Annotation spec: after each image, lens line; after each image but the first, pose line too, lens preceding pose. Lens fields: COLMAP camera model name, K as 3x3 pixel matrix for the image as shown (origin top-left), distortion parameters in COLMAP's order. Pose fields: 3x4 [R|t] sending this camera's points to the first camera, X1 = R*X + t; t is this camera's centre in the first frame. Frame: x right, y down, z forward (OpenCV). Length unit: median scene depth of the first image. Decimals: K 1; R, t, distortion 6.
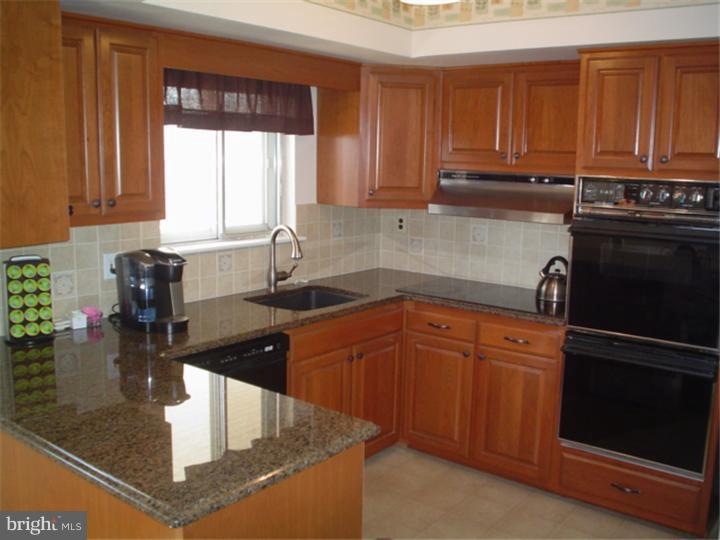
lens RADIAL K [[700.0, 0, 366.7], [0, 700.0, 269.7], [0, 0, 1]] dist [-0.113205, 0.039360]
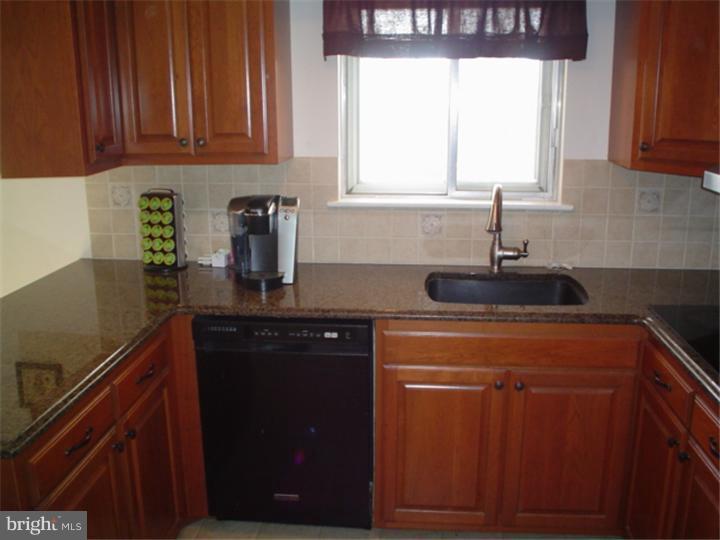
lens RADIAL K [[700.0, 0, 366.7], [0, 700.0, 269.7], [0, 0, 1]] dist [-0.113205, 0.039360]
pose [[0.552598, 0.179876, -0.813806, 0.419732], [-0.119330, 0.983448, 0.136344, -0.059658], [0.824861, 0.021768, 0.564916, 0.474566]]
